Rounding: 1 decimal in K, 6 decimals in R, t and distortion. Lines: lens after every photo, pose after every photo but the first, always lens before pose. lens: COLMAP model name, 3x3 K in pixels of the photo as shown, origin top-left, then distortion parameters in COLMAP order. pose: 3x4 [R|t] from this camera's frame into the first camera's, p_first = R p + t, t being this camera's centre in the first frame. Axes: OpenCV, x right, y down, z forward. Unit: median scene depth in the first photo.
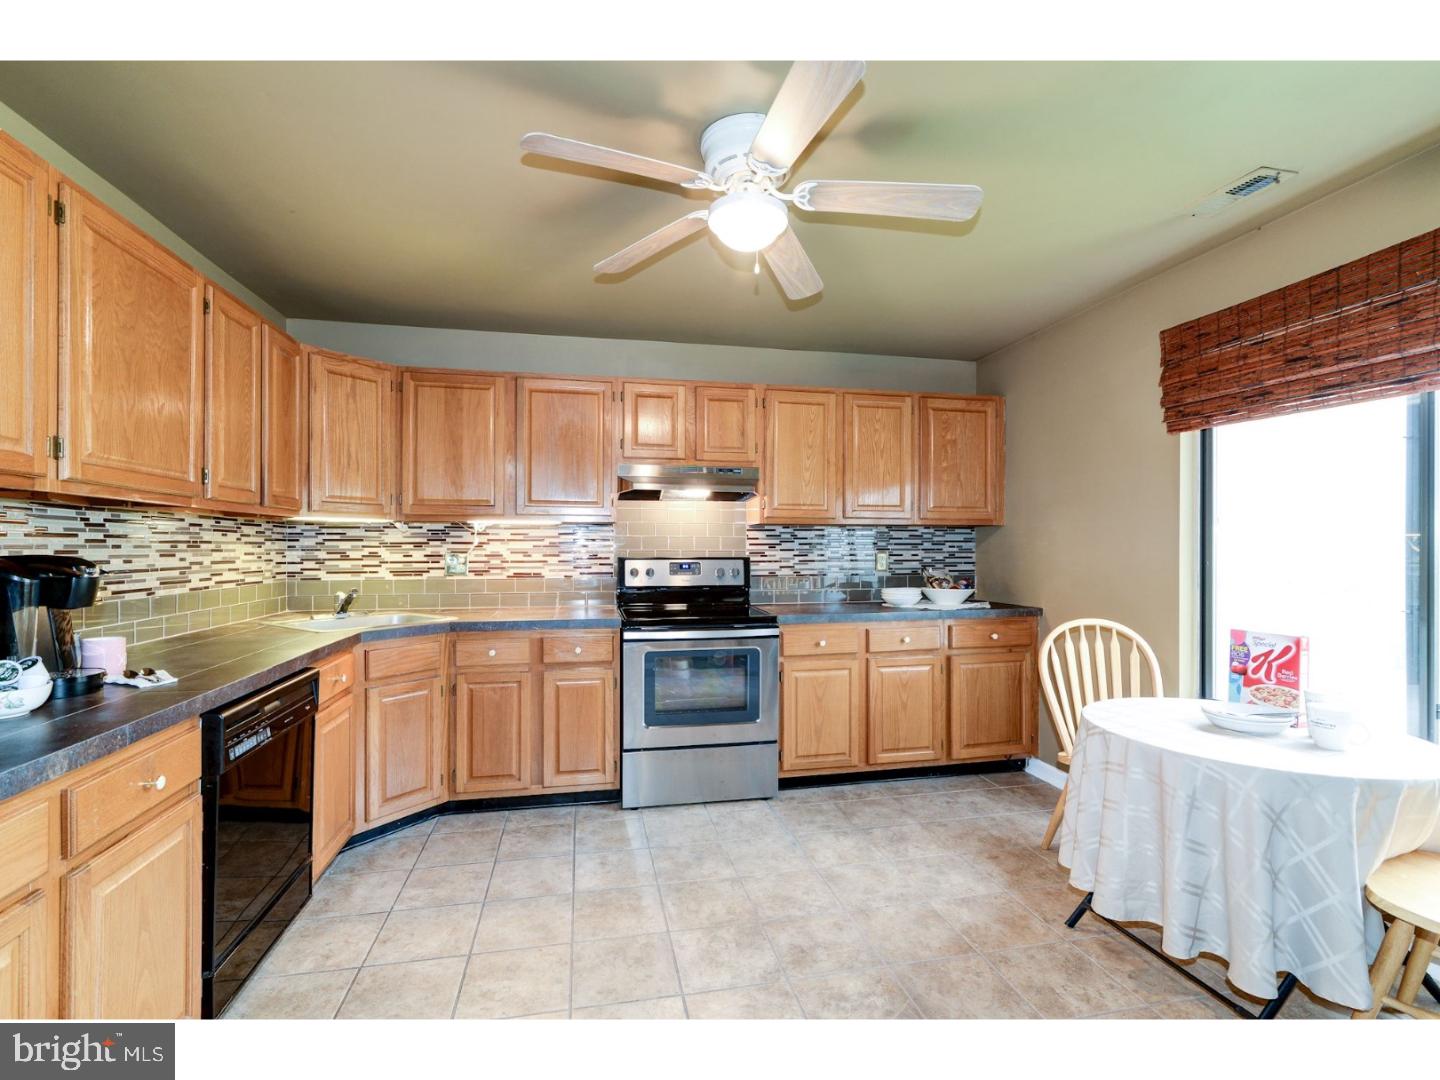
lens RADIAL K [[670.9, 0, 717.8], [0, 670.9, 545.6], [0, 0, 1]] dist [-0.000434, 0.000153]
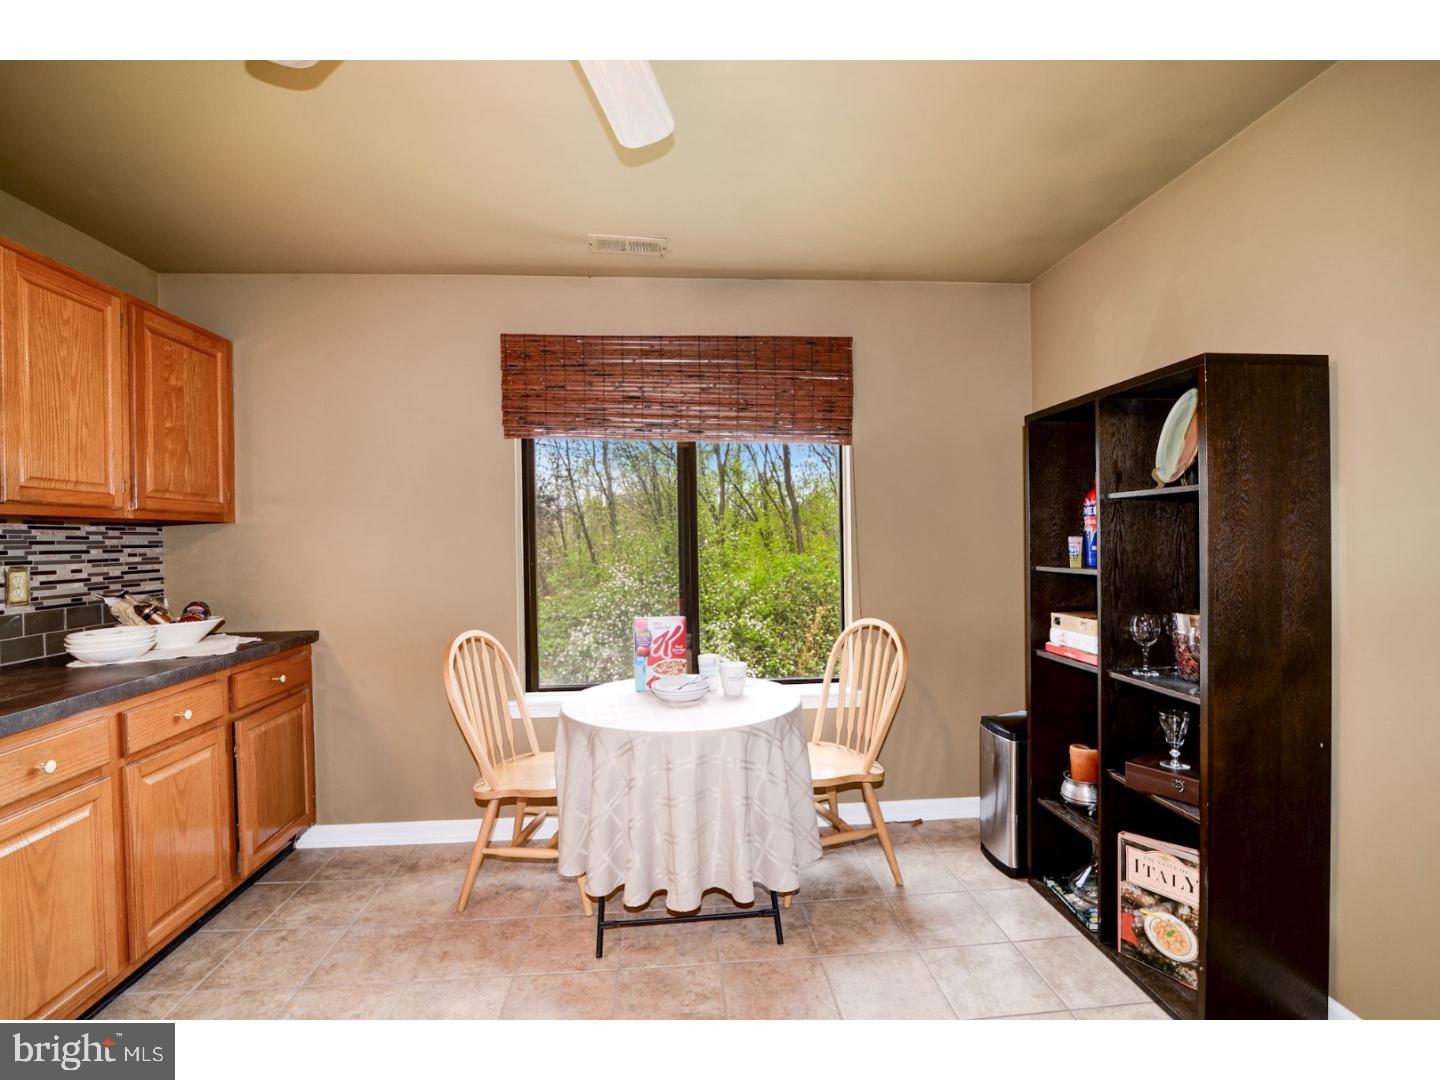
lens RADIAL K [[664.6, 0, 723.6], [0, 664.6, 544.1], [0, 0, 1]] dist [-0.020587, 0.000220]
pose [[0.115149, -0.009965, 0.993298, -0.227386], [0.011227, 0.999899, 0.008729, -0.009025], [-0.993285, 0.010146, 0.115249, 0.449718]]
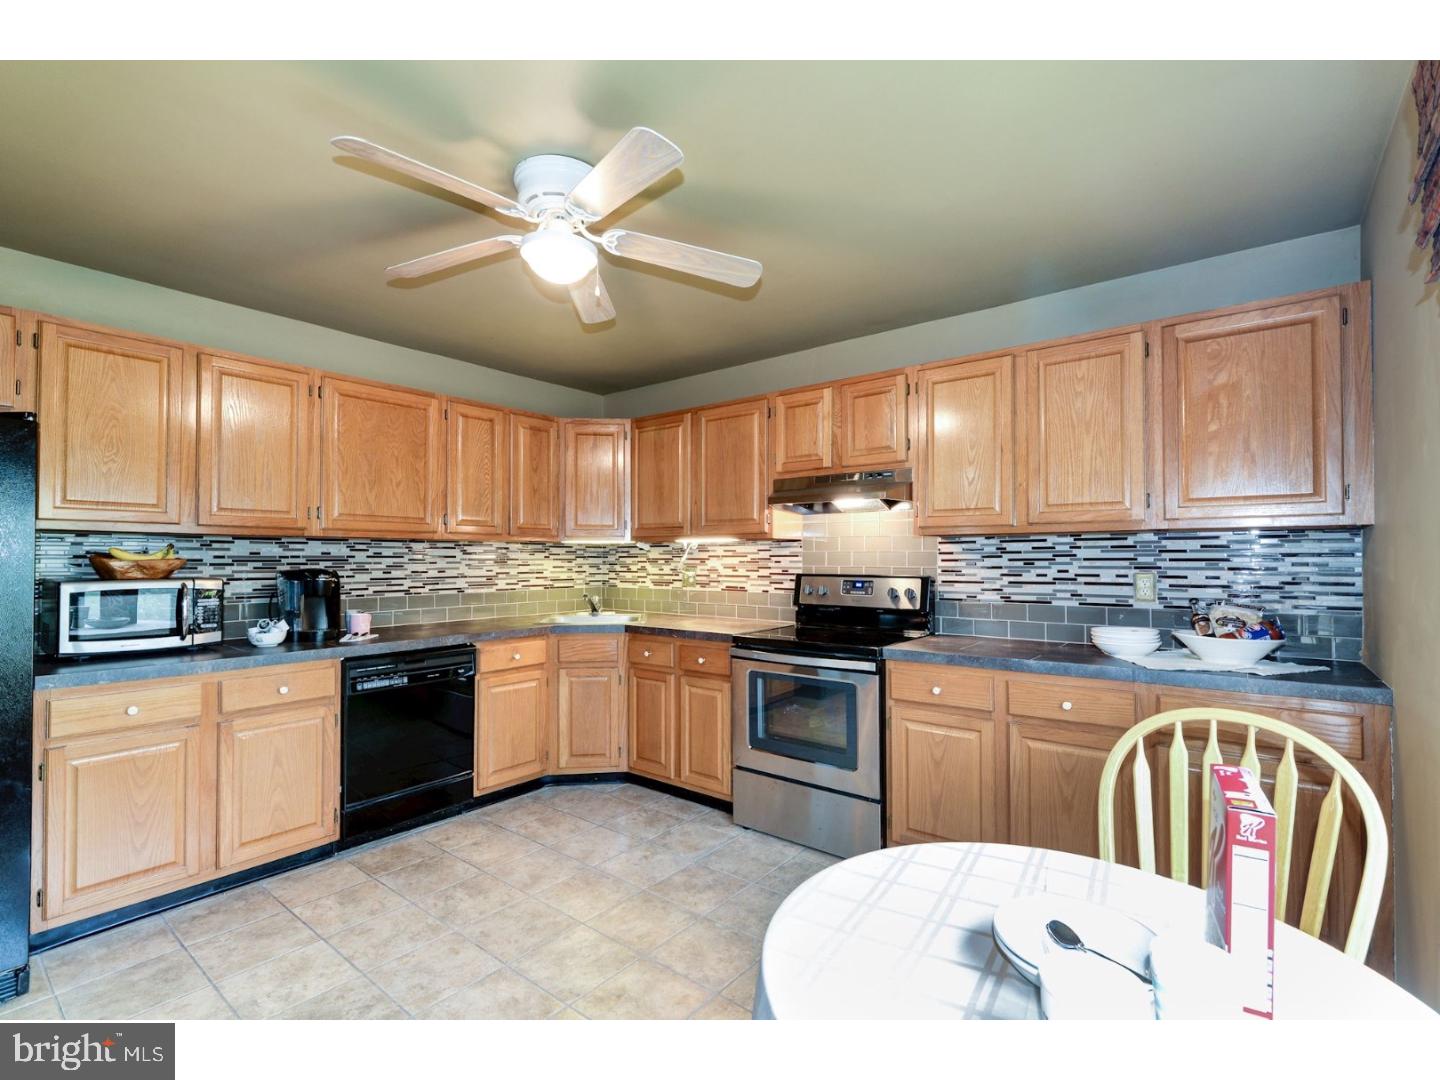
lens RADIAL K [[681.4, 0, 714.4], [0, 681.4, 545.0], [0, 0, 1]] dist [-0.004271, 0.000082]
pose [[0.628349, -0.015931, -0.777768, 0.571842], [0.002628, 0.999828, -0.018357, -0.006454], [0.777927, 0.009490, 0.628283, 0.295331]]
